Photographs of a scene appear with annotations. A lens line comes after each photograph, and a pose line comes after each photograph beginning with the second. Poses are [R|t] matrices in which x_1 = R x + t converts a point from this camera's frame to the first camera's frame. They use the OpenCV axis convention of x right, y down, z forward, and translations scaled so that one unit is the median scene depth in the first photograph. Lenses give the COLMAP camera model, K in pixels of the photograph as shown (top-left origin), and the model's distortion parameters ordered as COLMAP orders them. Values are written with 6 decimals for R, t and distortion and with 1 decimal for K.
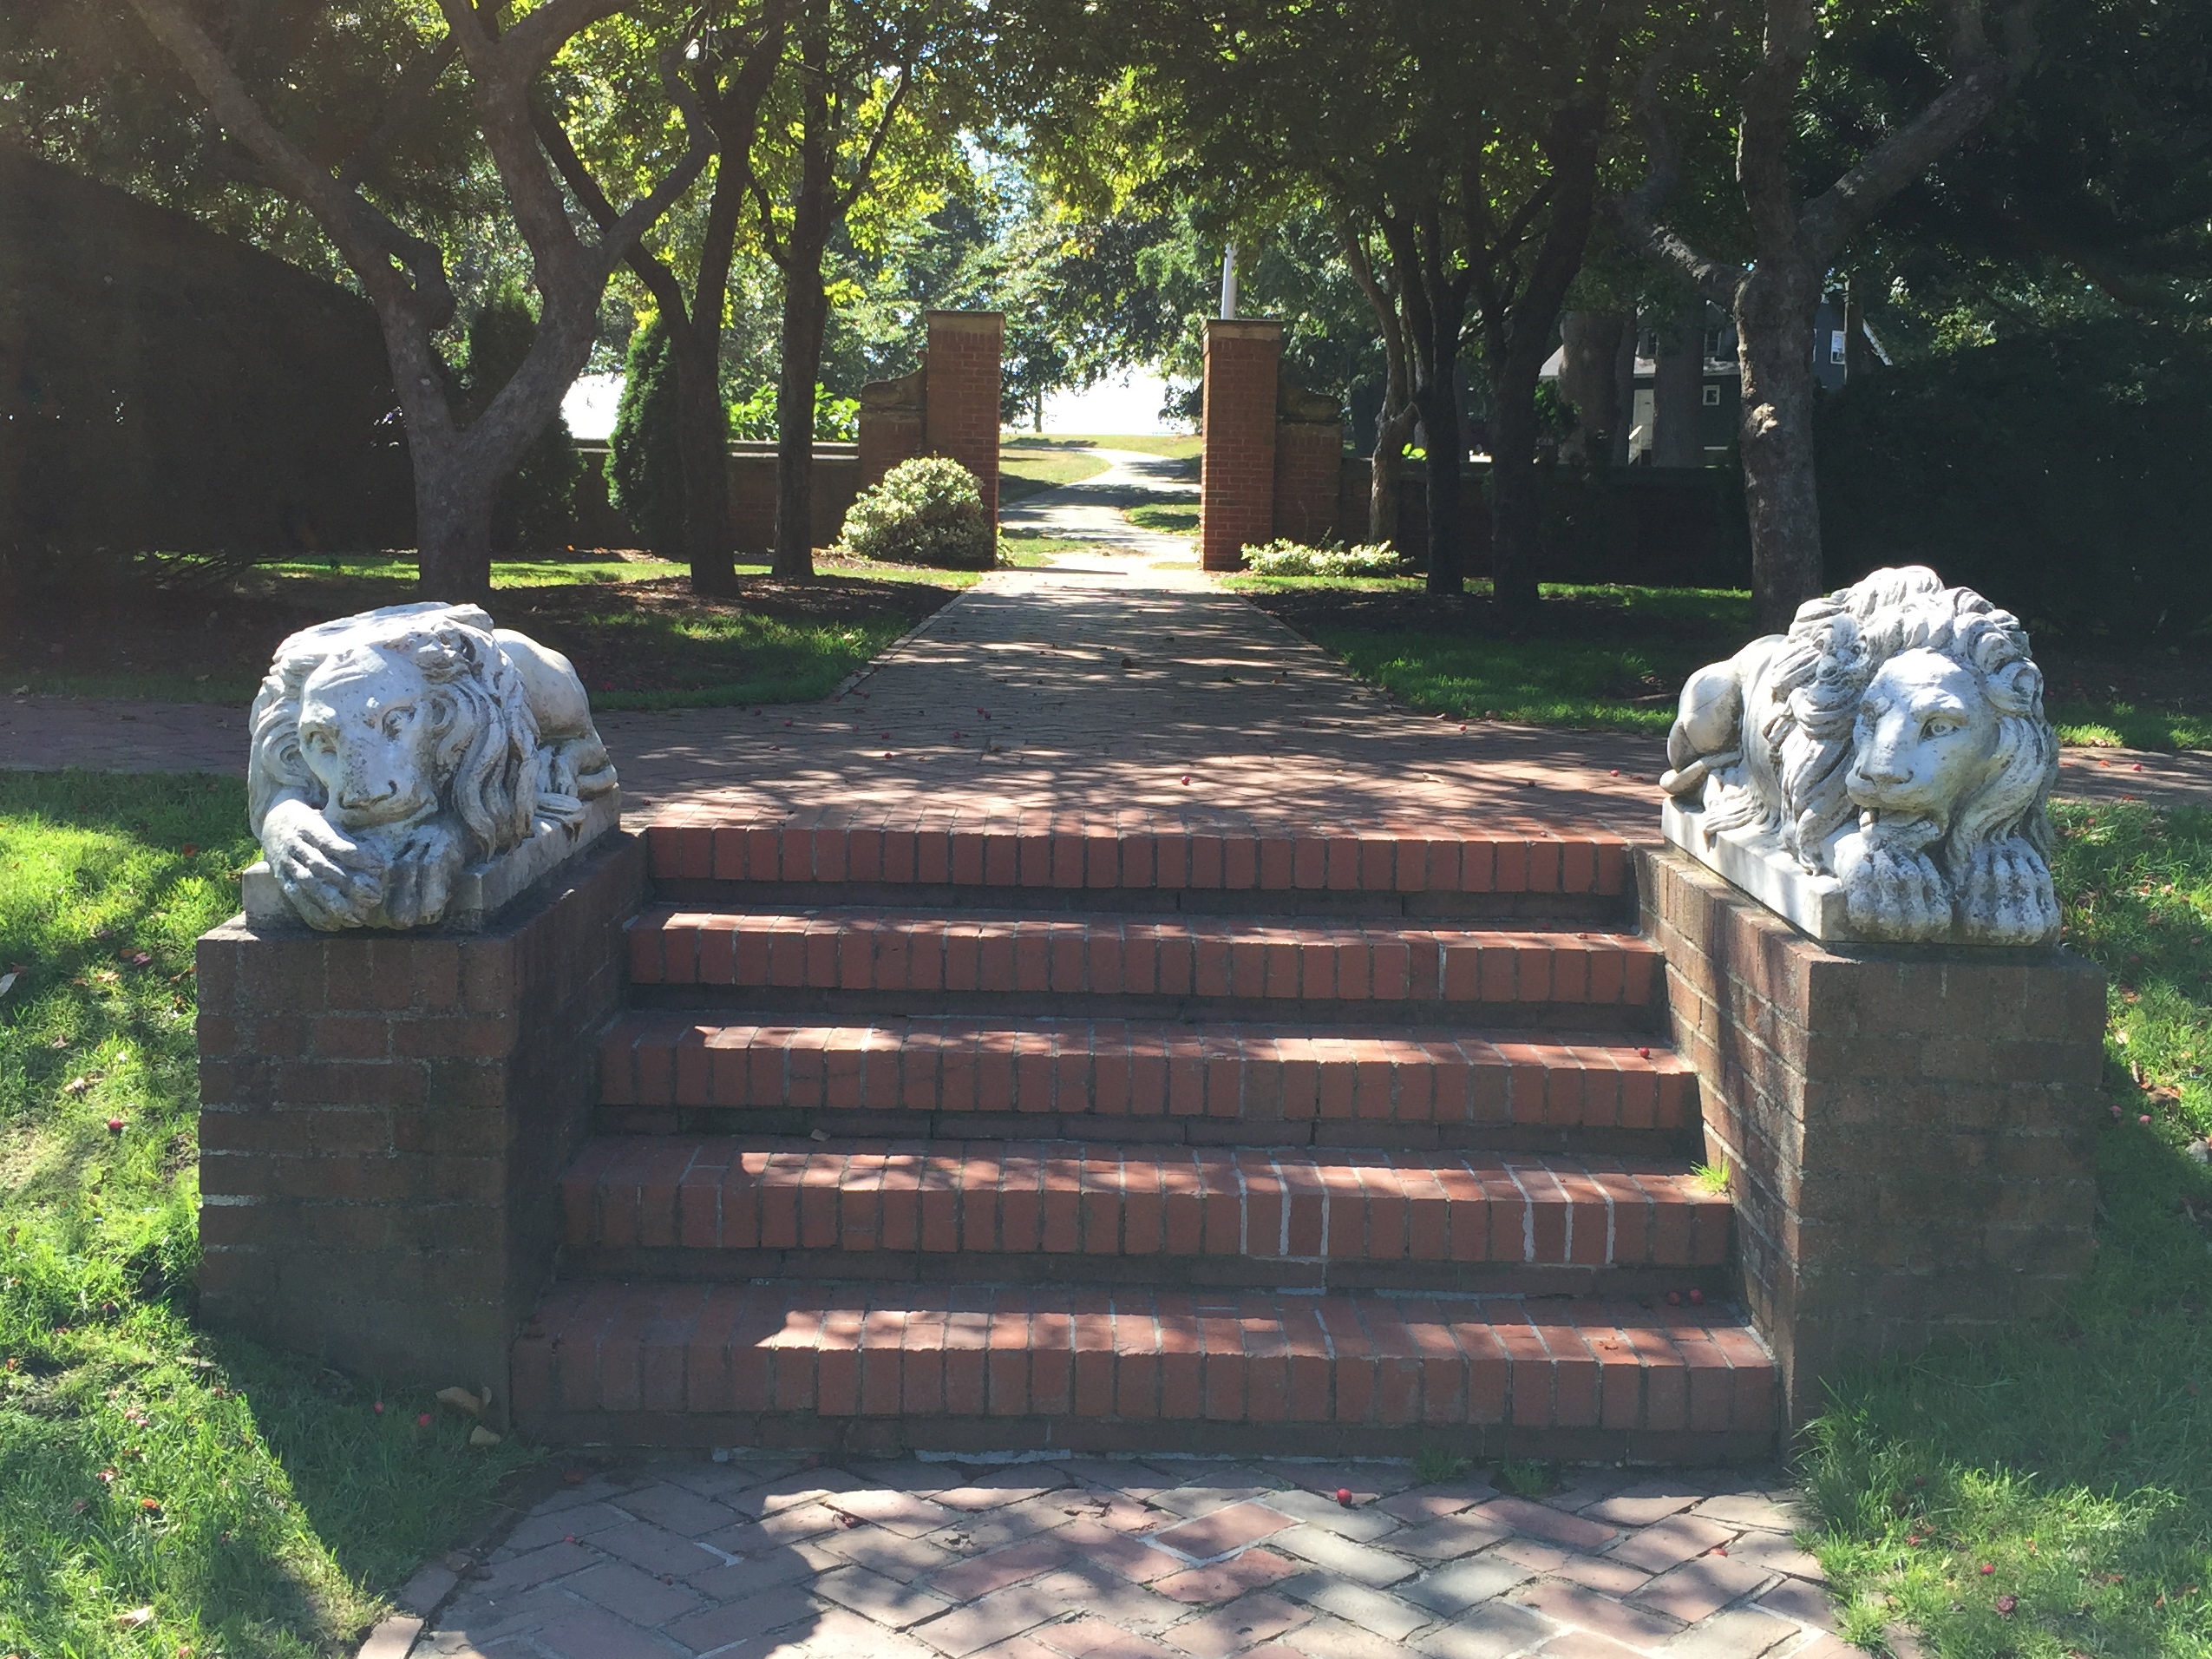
lens RADIAL K [[2060.0, 0, 1112.8], [0, 2060.0, 838.4], [0, 0, 1]] dist [0.037096, 0.000000]
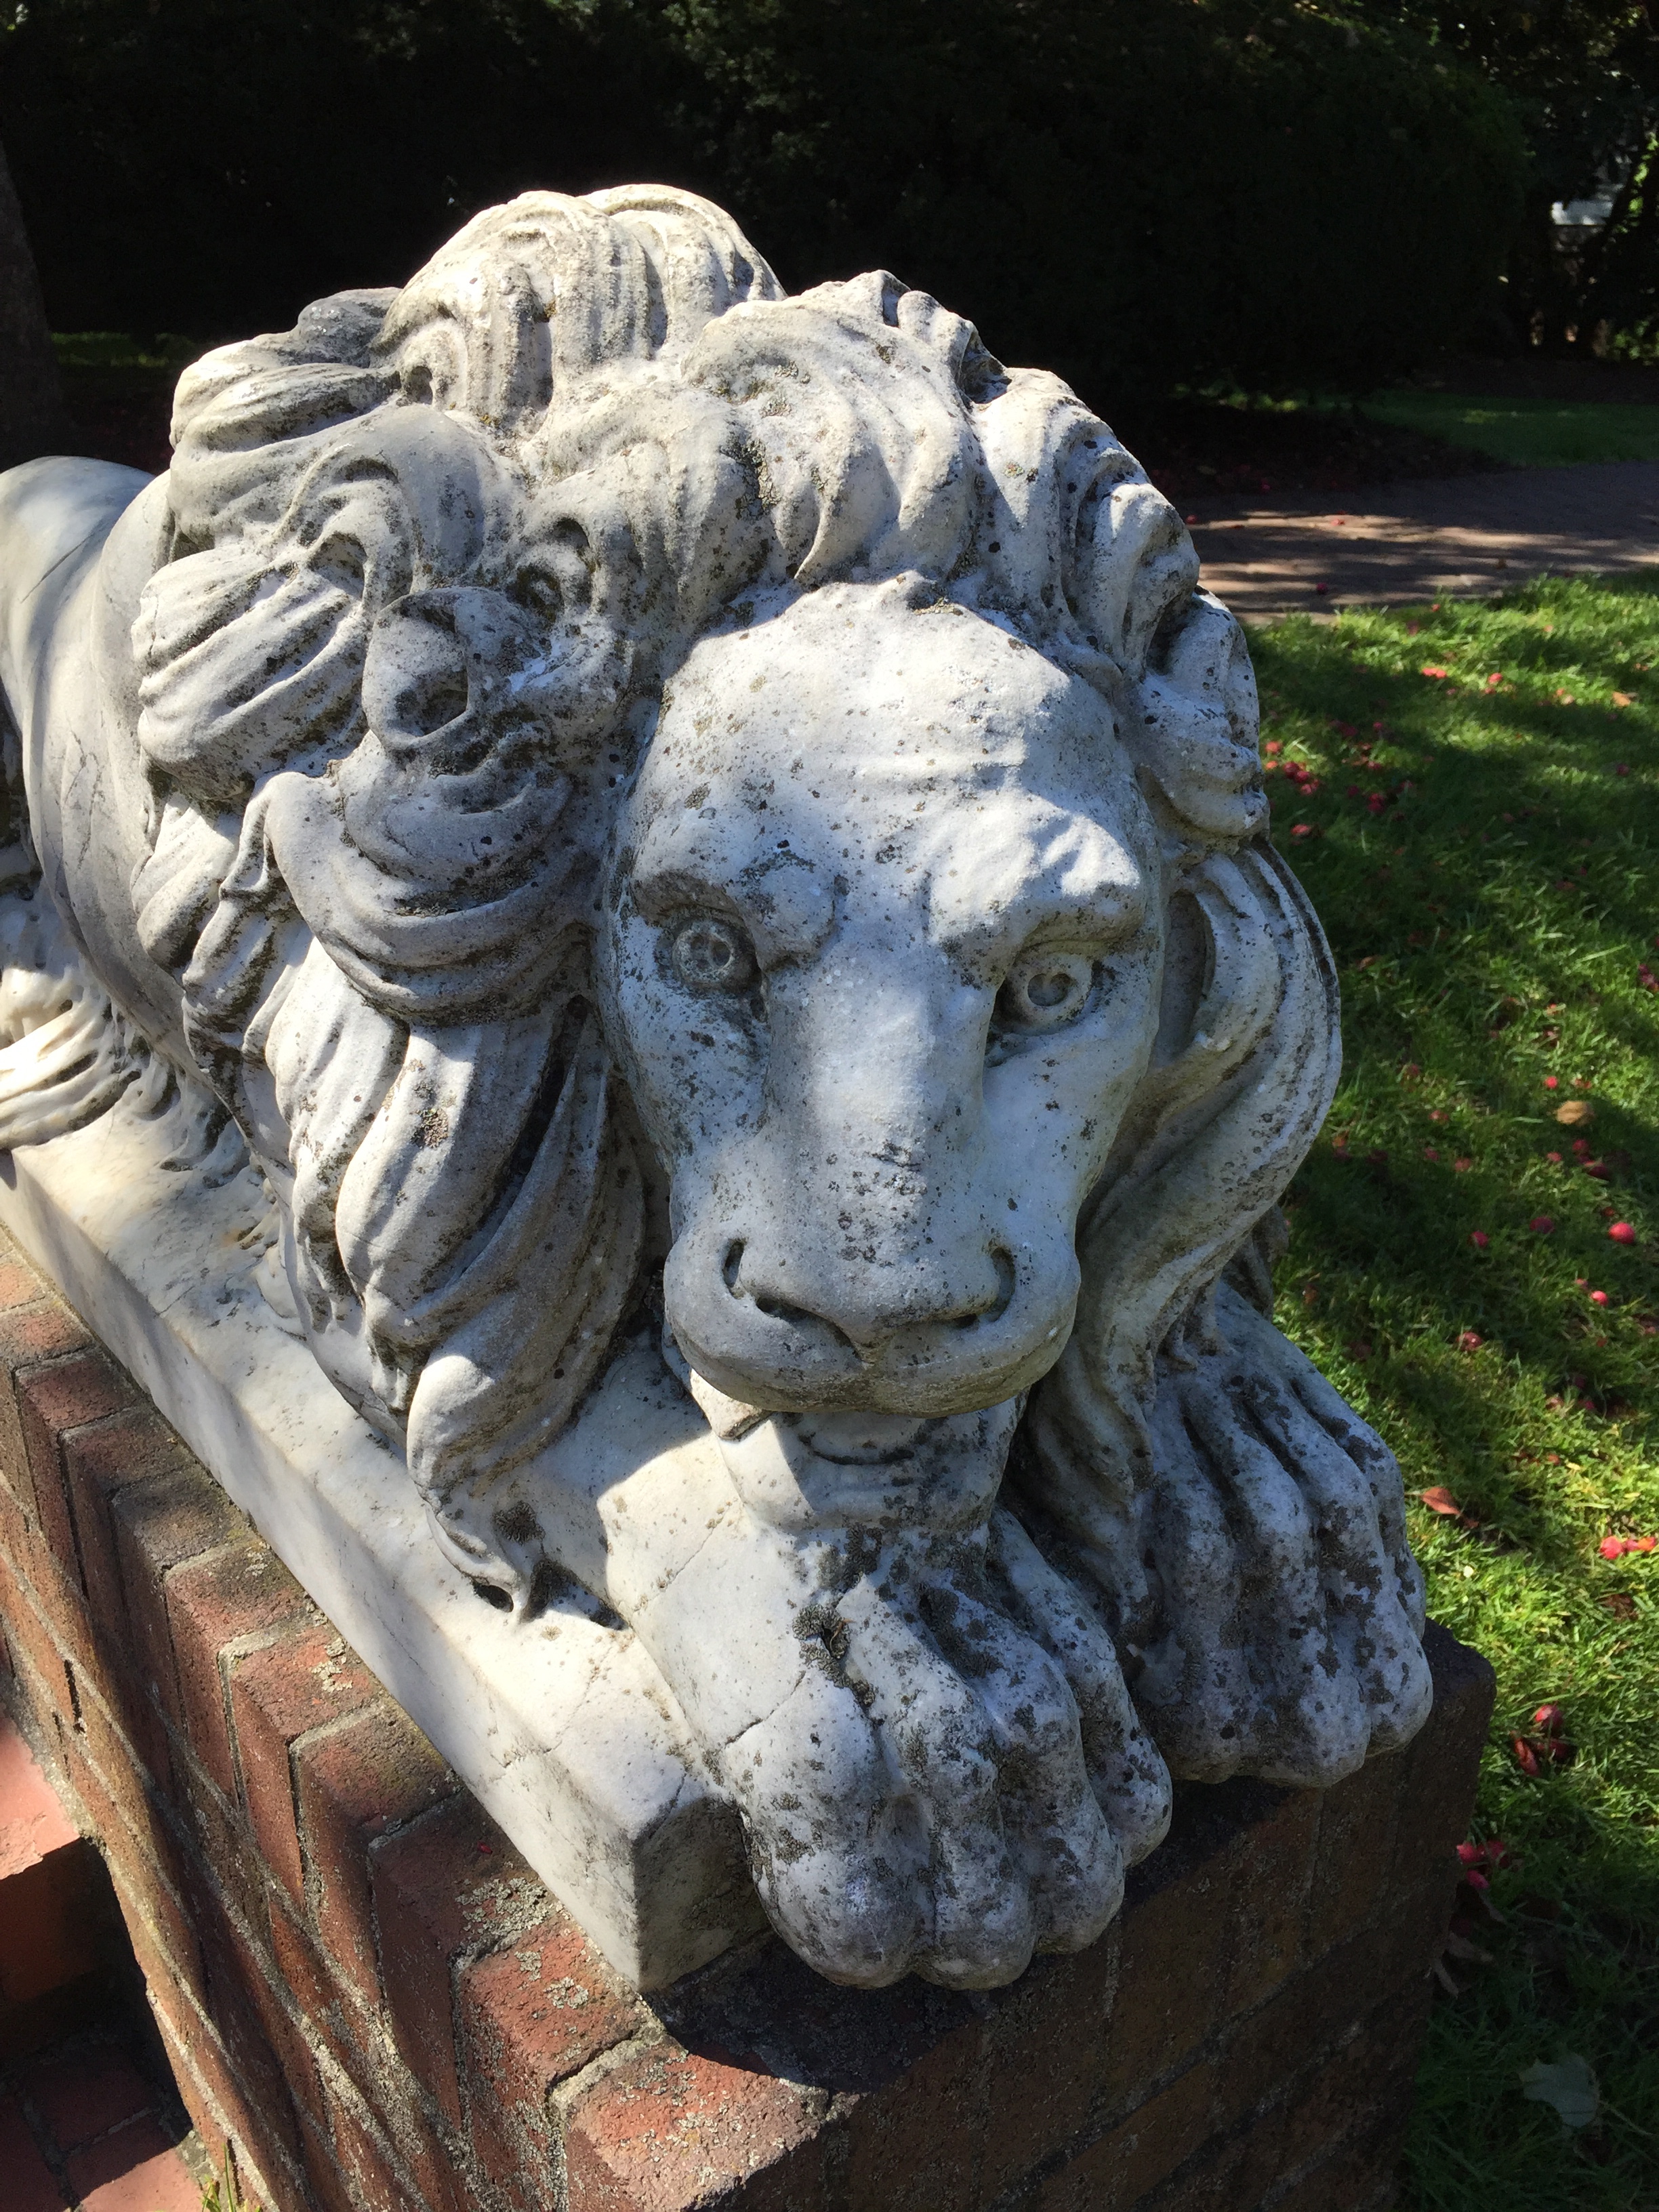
lens RADIAL K [[2059.7, 0, 844.1], [0, 2059.7, 1100.2], [0, 0, 1]] dist [0.037096, 0.000000]
pose [[0.774067, -0.242353, 0.584881, 0.248615], [0.099510, 0.958922, 0.265644, -0.094605], [-0.625235, -0.147425, 0.766386, 0.815754]]
